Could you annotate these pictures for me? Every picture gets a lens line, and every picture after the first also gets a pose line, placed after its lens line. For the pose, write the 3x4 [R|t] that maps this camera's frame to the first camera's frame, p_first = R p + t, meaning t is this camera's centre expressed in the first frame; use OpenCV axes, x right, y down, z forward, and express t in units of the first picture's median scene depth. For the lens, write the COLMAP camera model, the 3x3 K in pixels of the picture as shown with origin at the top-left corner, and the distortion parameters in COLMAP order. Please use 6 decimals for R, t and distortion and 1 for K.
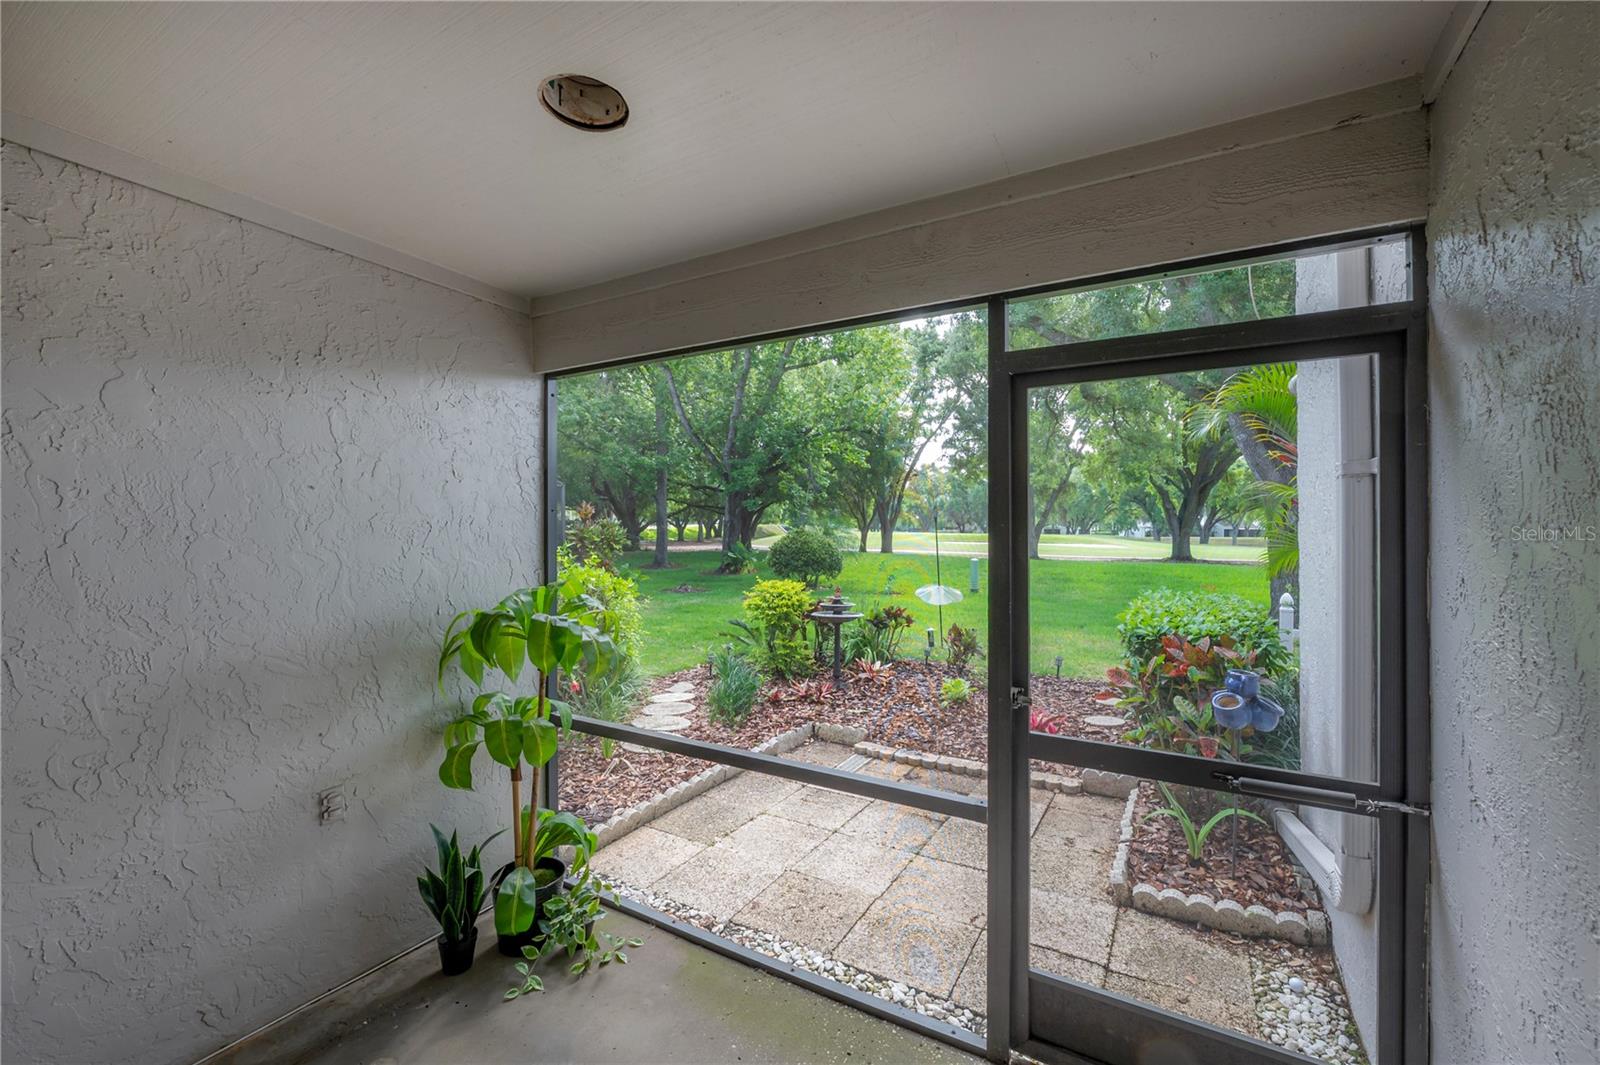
lens RADIAL K [[703.9, 0, 828.8], [0, 703.9, 537.7], [0, 0, 1]] dist [-0.000603, -0.000104]
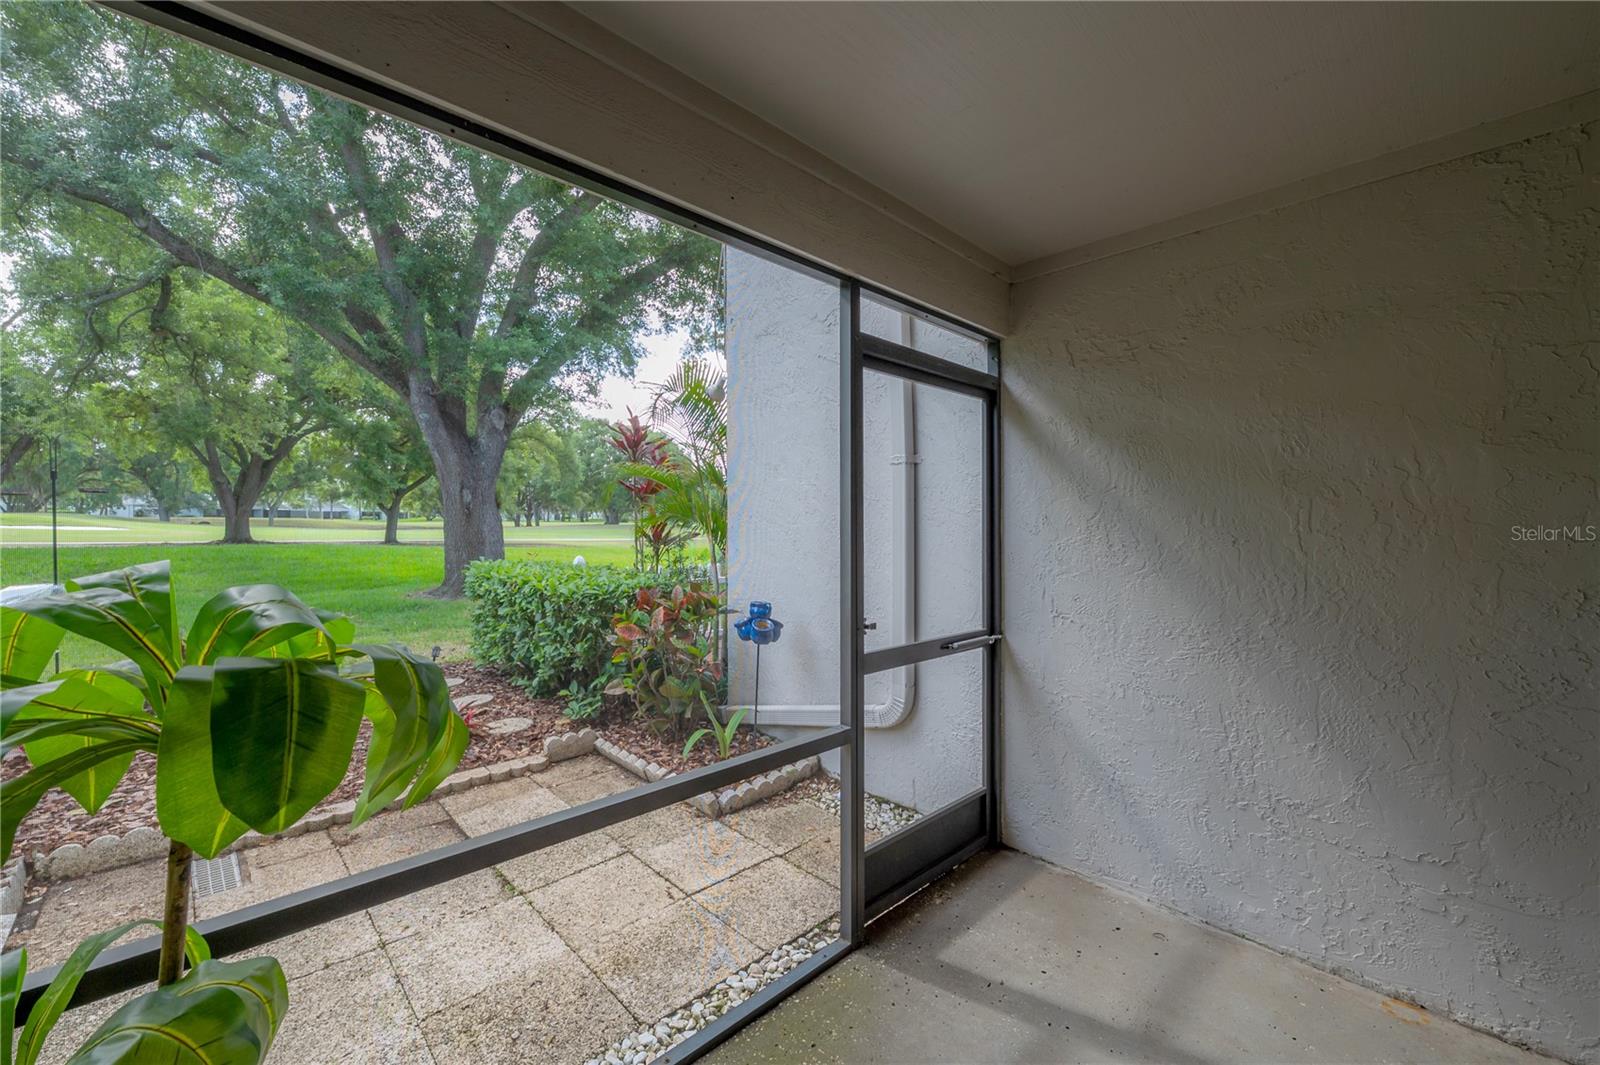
lens RADIAL K [[657.7, 0, 800.0], [0, 657.7, 532.5], [0, 0, 1]] dist [0.000718, 0.000080]
pose [[0.249703, -0.013974, 0.968222, -0.434665], [-0.000864, 0.999892, 0.014654, 0.025168], [-0.968322, -0.004495, 0.249665, 0.435253]]
